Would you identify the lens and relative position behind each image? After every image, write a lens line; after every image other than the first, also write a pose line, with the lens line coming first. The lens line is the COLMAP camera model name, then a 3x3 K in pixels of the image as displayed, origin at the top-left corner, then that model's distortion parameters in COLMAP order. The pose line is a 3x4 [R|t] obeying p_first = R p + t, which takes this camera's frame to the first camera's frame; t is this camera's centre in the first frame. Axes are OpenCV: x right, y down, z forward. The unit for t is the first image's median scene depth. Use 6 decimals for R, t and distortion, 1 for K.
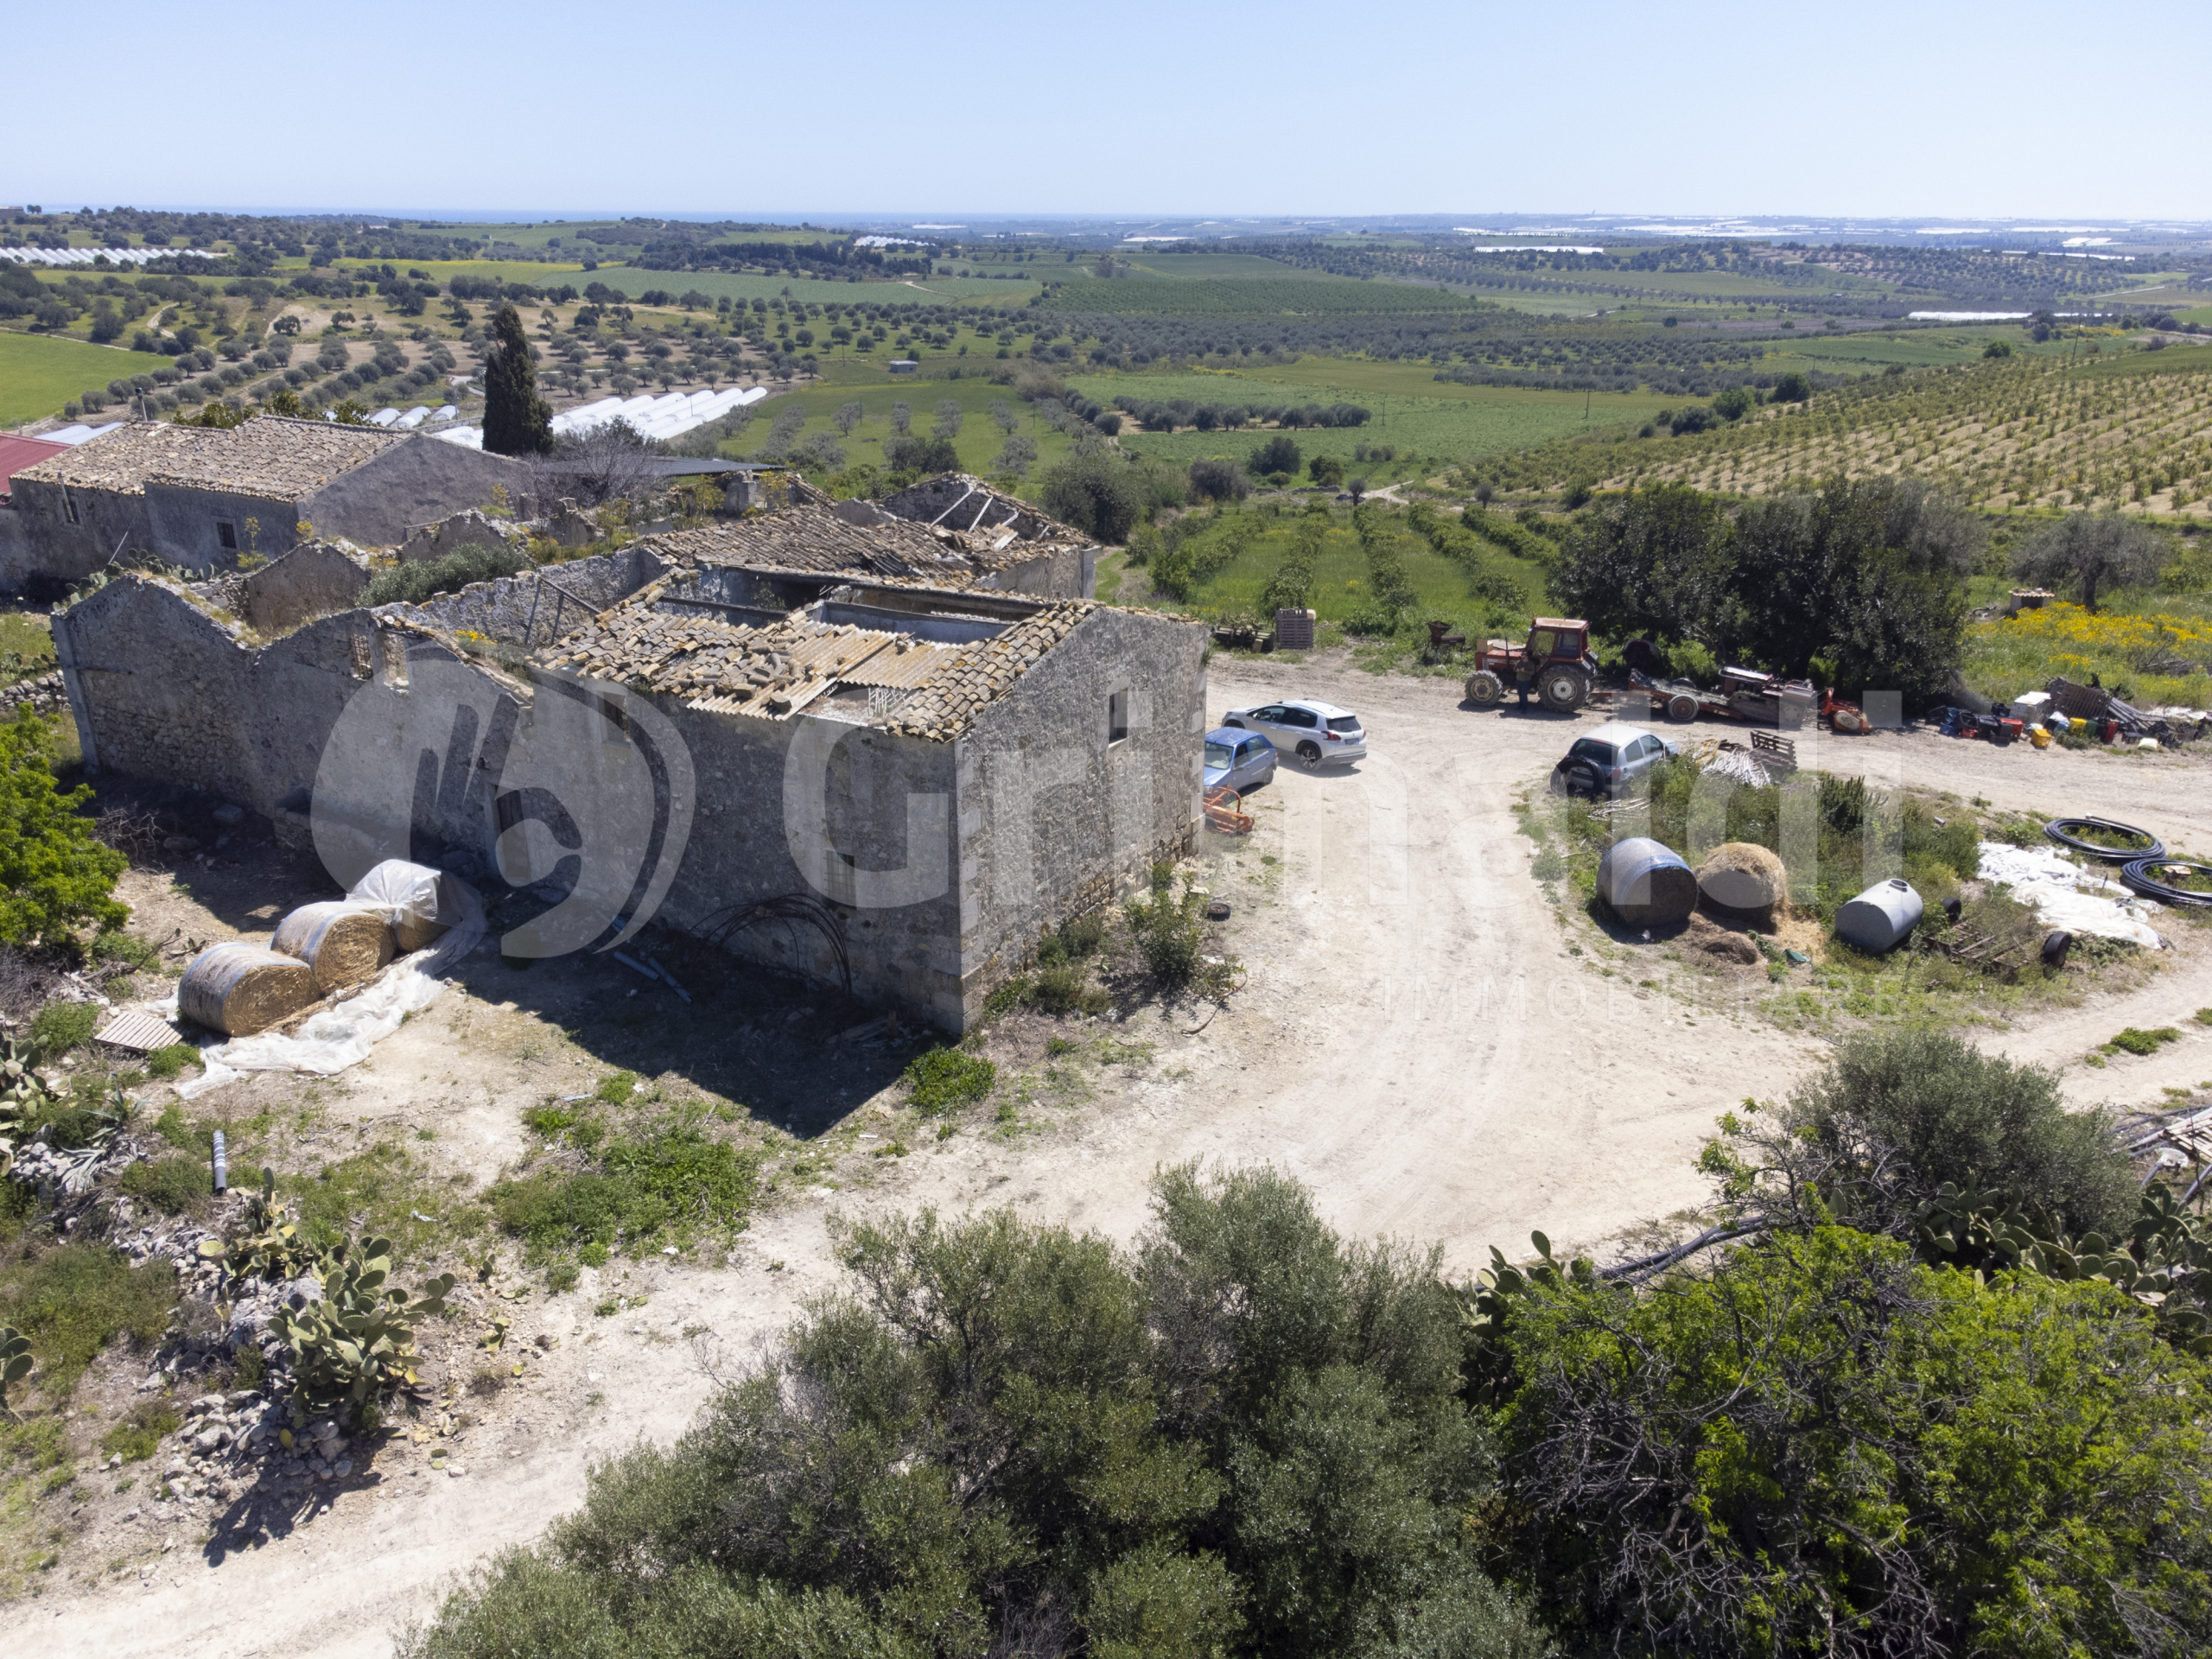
lens RADIAL K [[1654.0, 0, 1102.9], [0, 1654.0, 835.2], [0, 0, 1]] dist [0.017456, -0.000101]
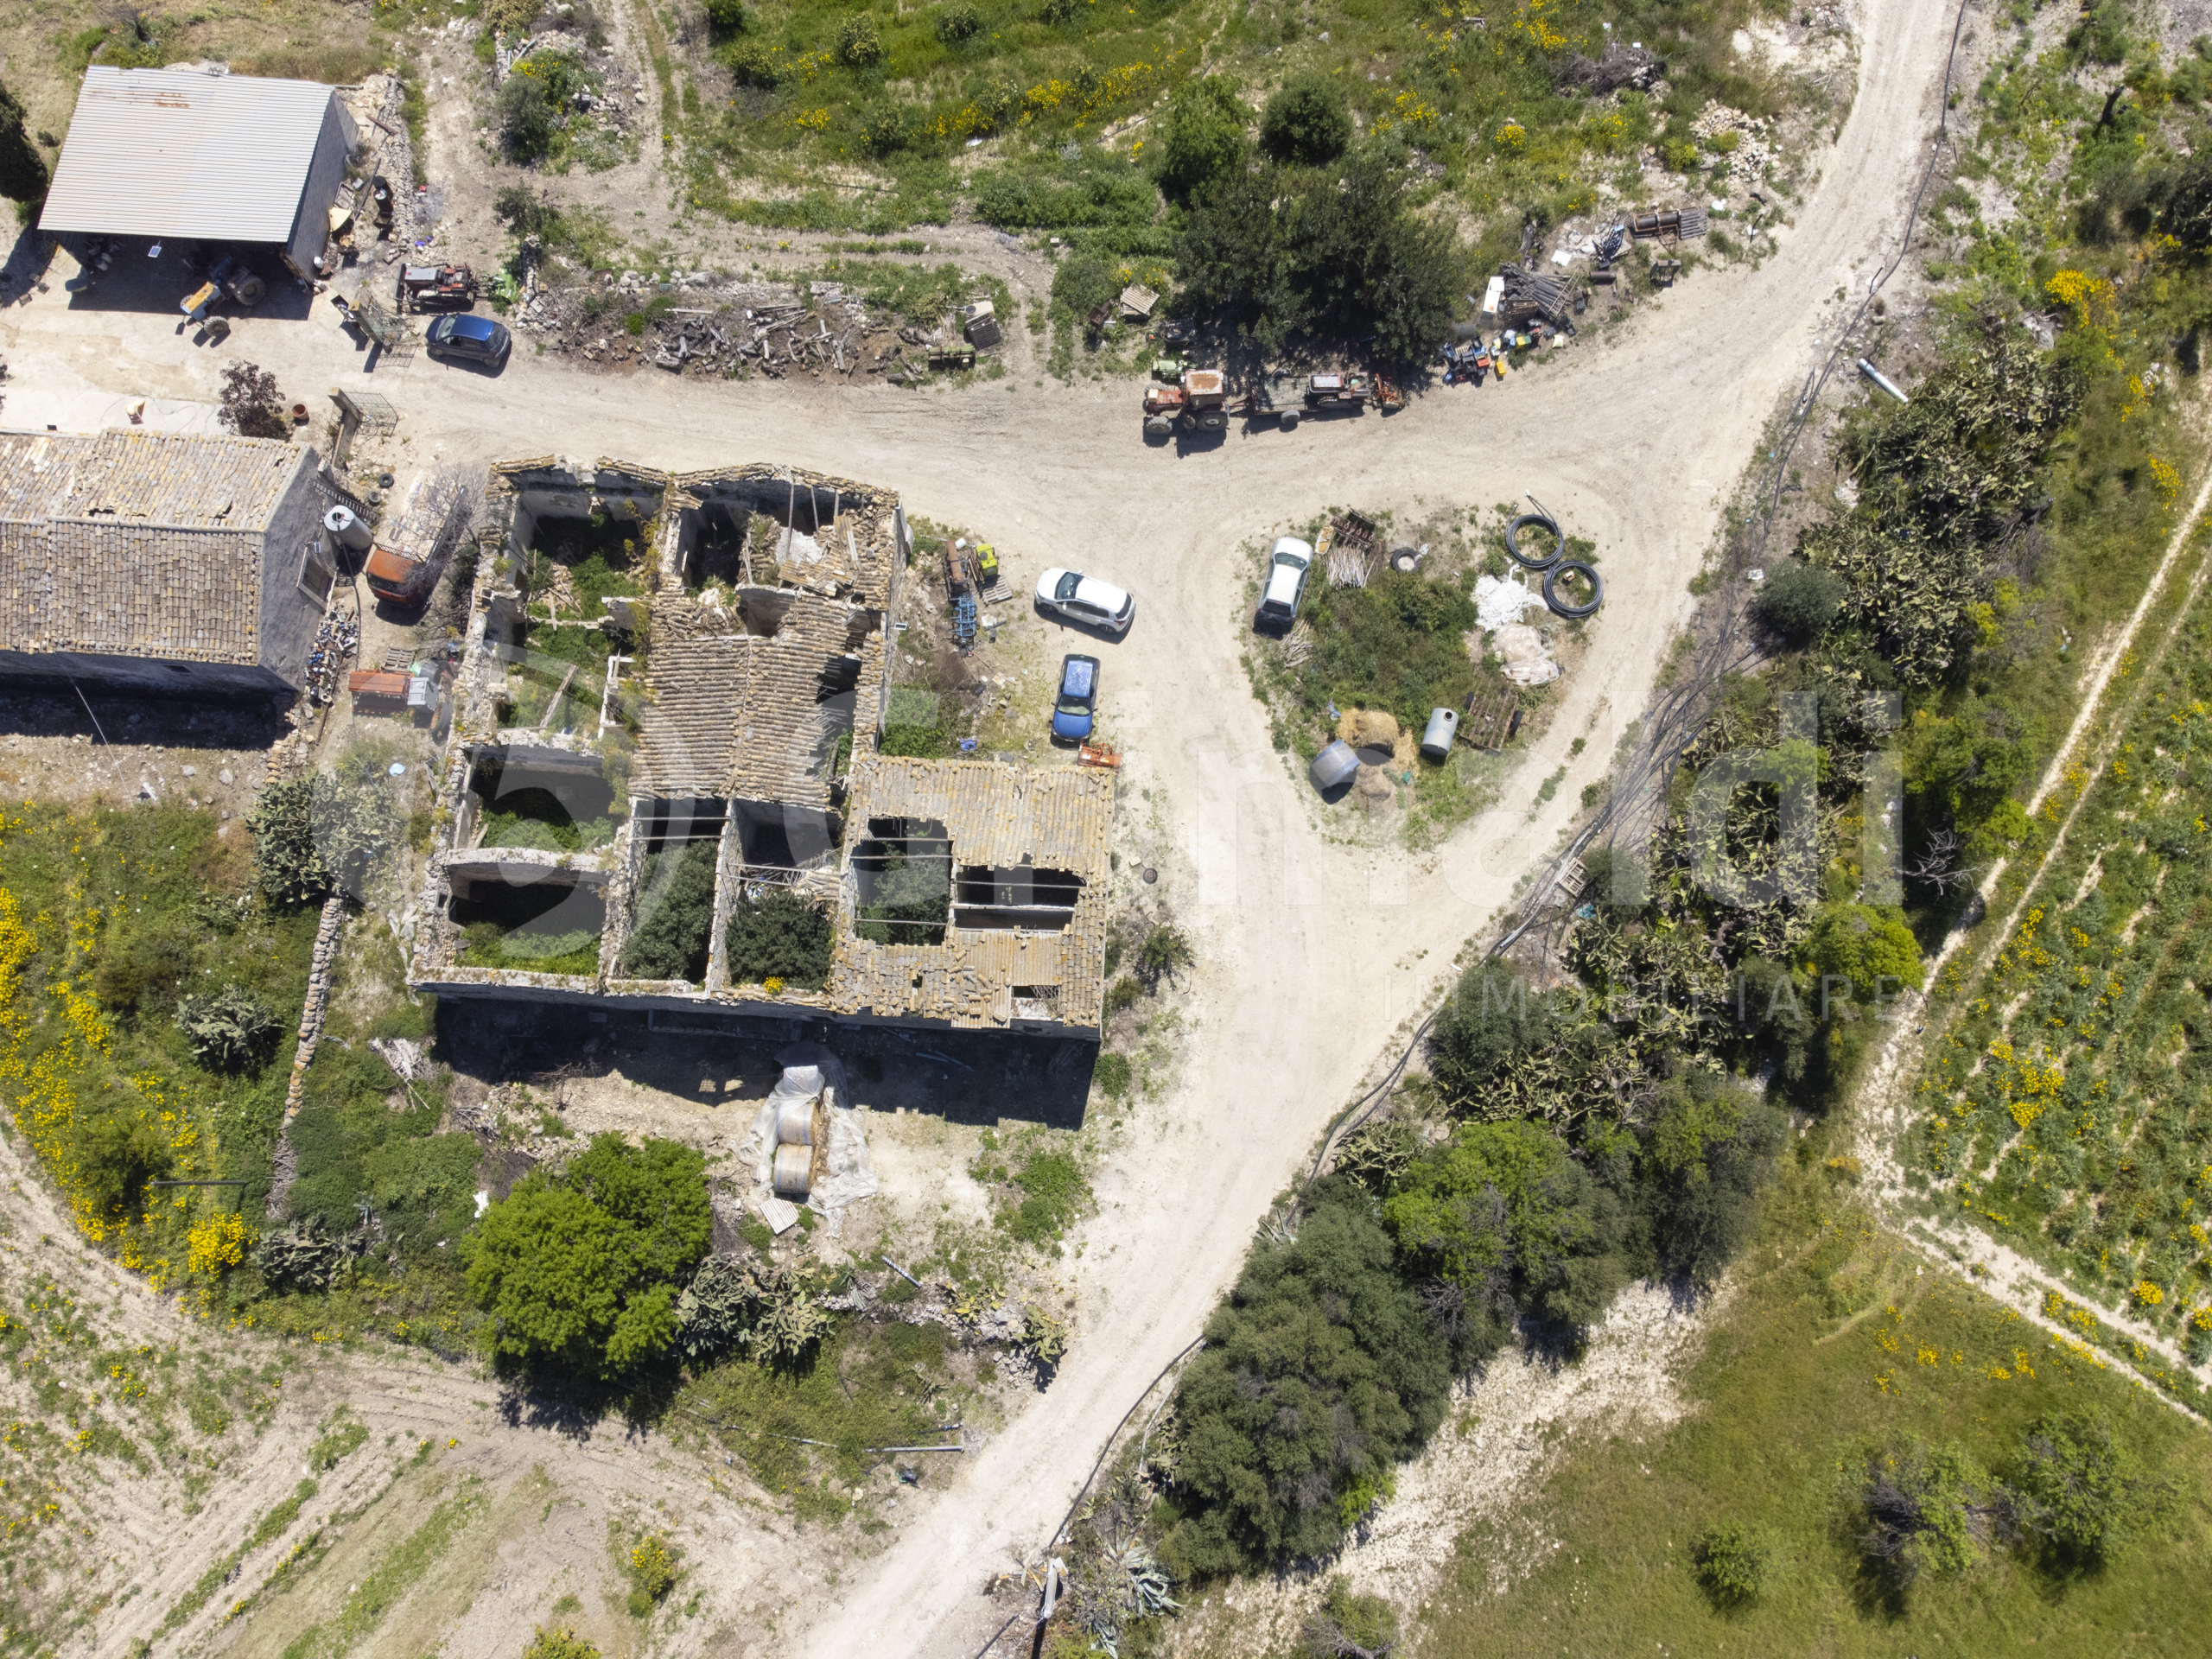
lens RADIAL K [[1654.0, 0, 1101.2], [0, 1654.0, 817.3], [0, 0, 1]] dist [0.017456, -0.000101]
pose [[0.900254, -0.423233, 0.102065, -0.186506], [0.165248, 0.549072, 0.819276, -1.917721], [-0.402786, -0.720690, 0.564242, -0.059714]]
